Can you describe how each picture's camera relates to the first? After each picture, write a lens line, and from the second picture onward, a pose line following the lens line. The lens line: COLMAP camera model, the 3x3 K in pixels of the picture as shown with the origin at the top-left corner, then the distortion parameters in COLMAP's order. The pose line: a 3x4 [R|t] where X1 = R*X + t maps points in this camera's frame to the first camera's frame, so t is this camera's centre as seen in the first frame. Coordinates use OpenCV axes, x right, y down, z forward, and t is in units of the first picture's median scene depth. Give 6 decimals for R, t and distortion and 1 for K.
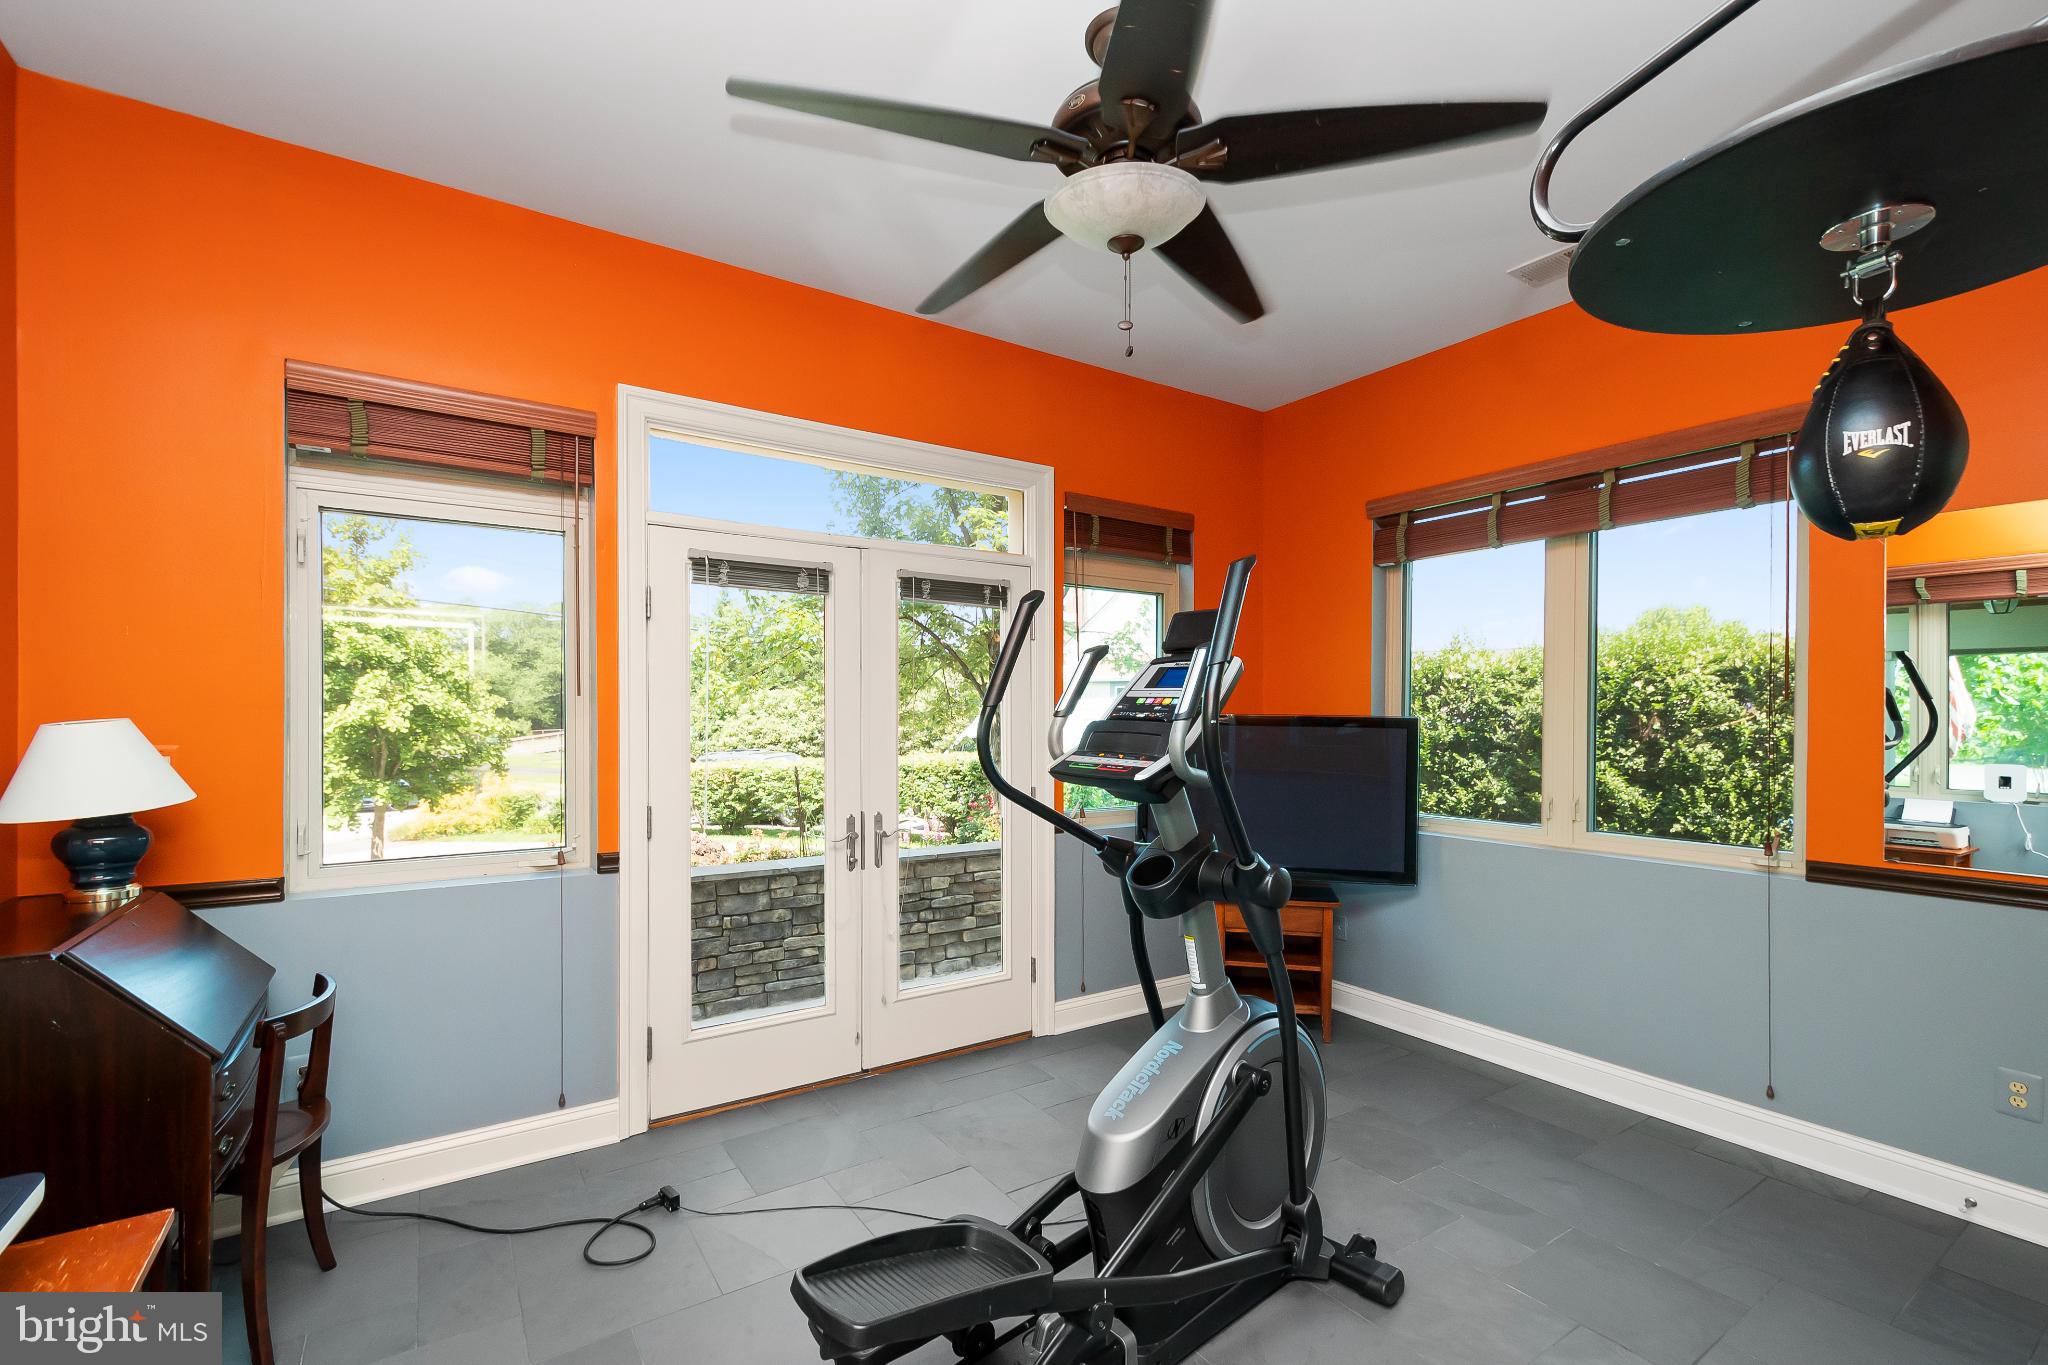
lens RADIAL K [[899.9, 0, 1041.2], [0, 899.9, 707.7], [0, 0, 1]] dist [0.001529, -0.000050]
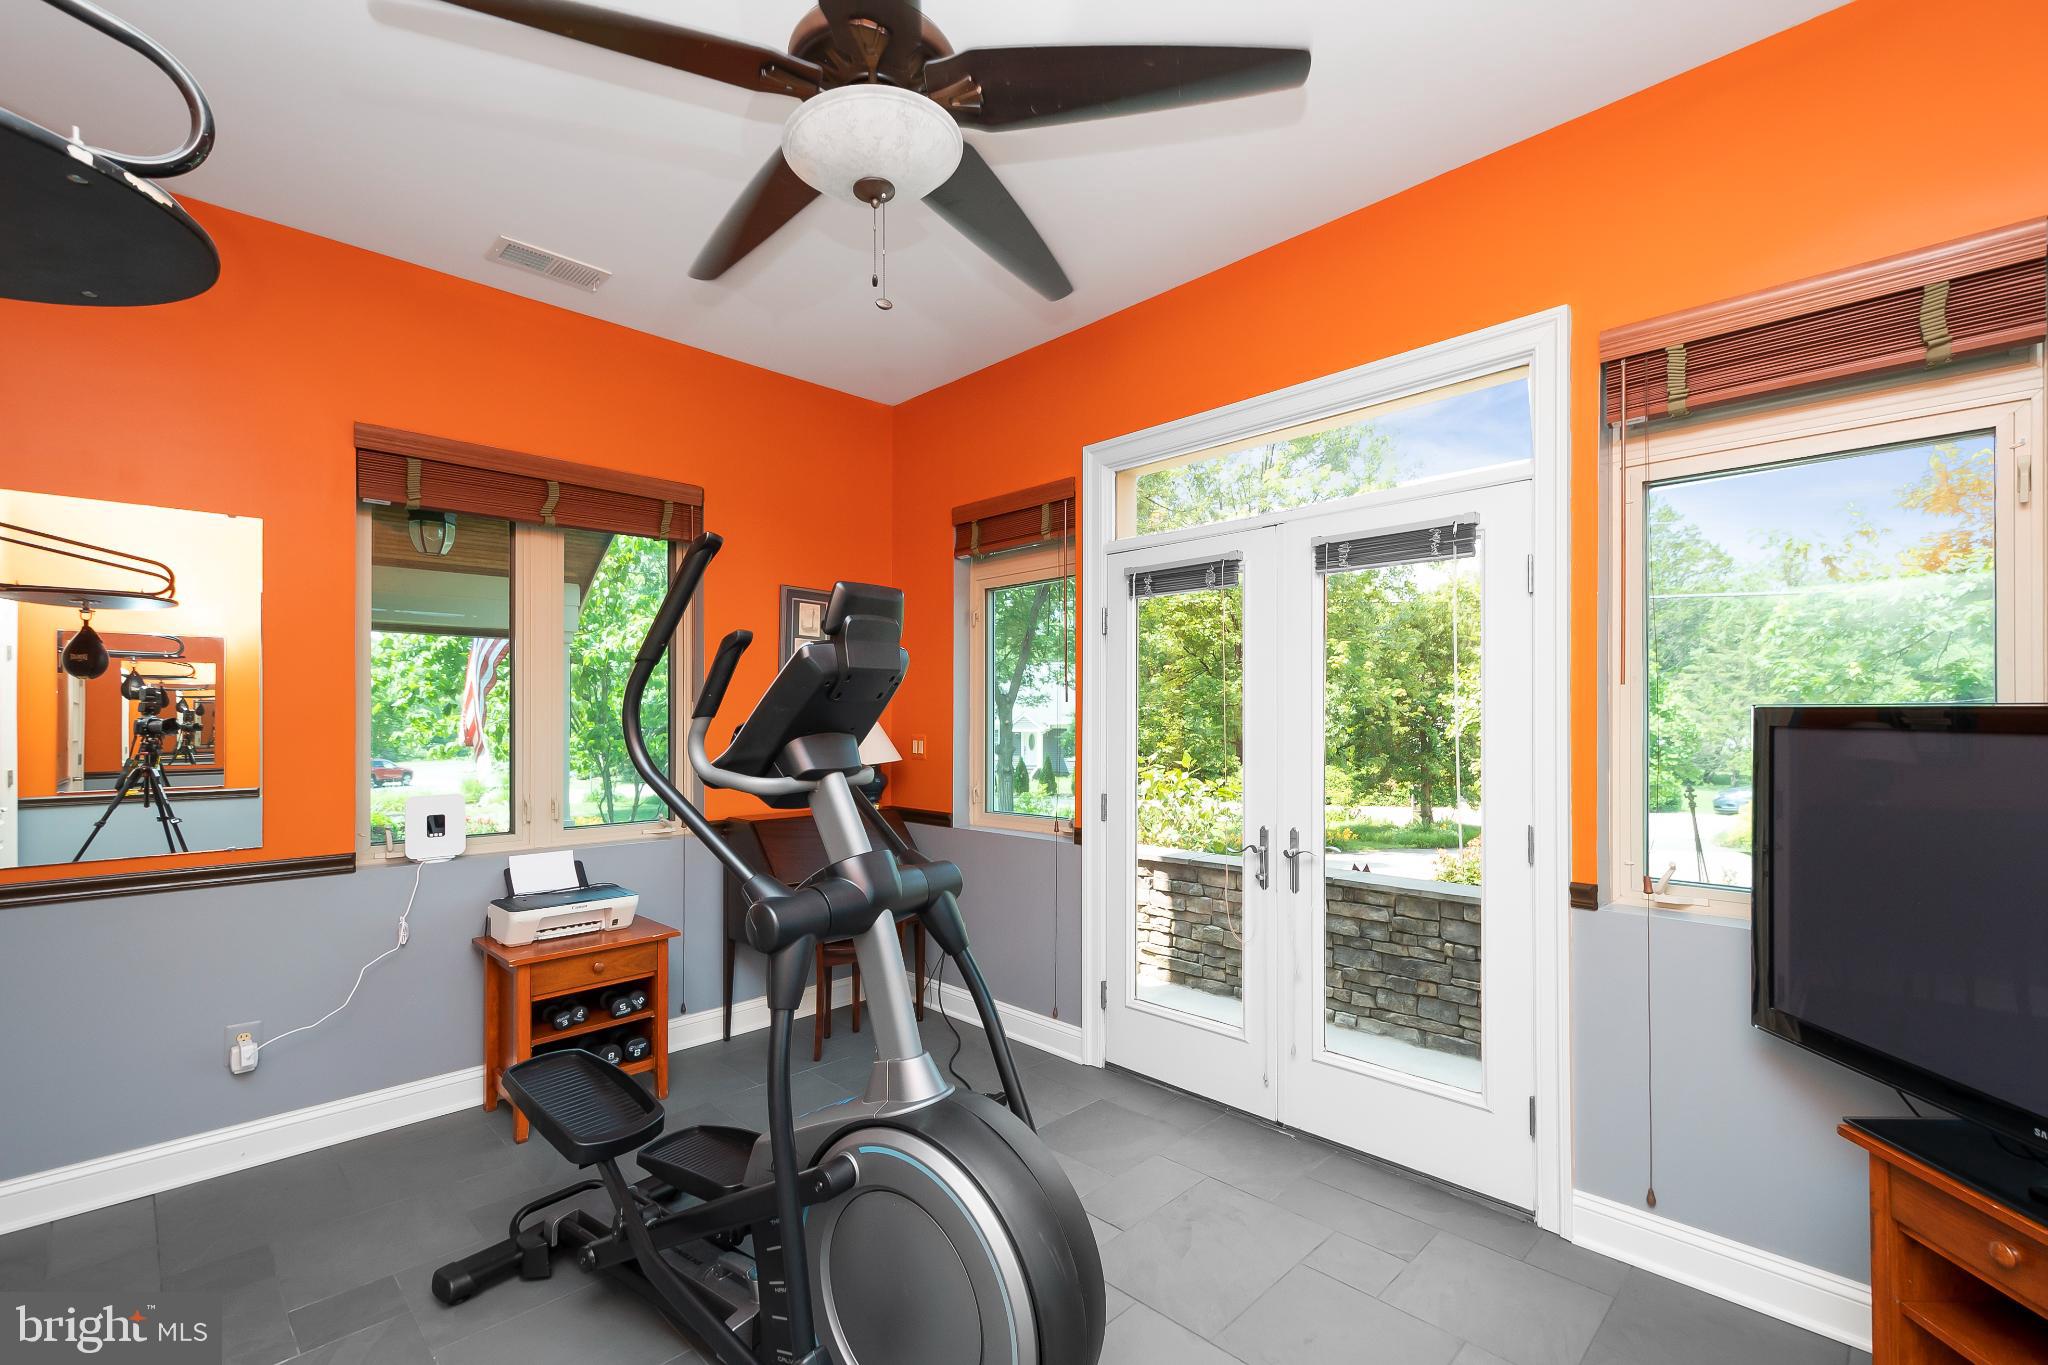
lens RADIAL K [[899.9, 0, 1041.2], [0, 899.9, 707.7], [0, 0, 1]] dist [0.001529, -0.000050]
pose [[0.181795, -0.014404, -0.983231, 0.650098], [0.014389, 0.999825, -0.011987, 0.008769], [0.983231, -0.011968, 0.181971, 0.646214]]
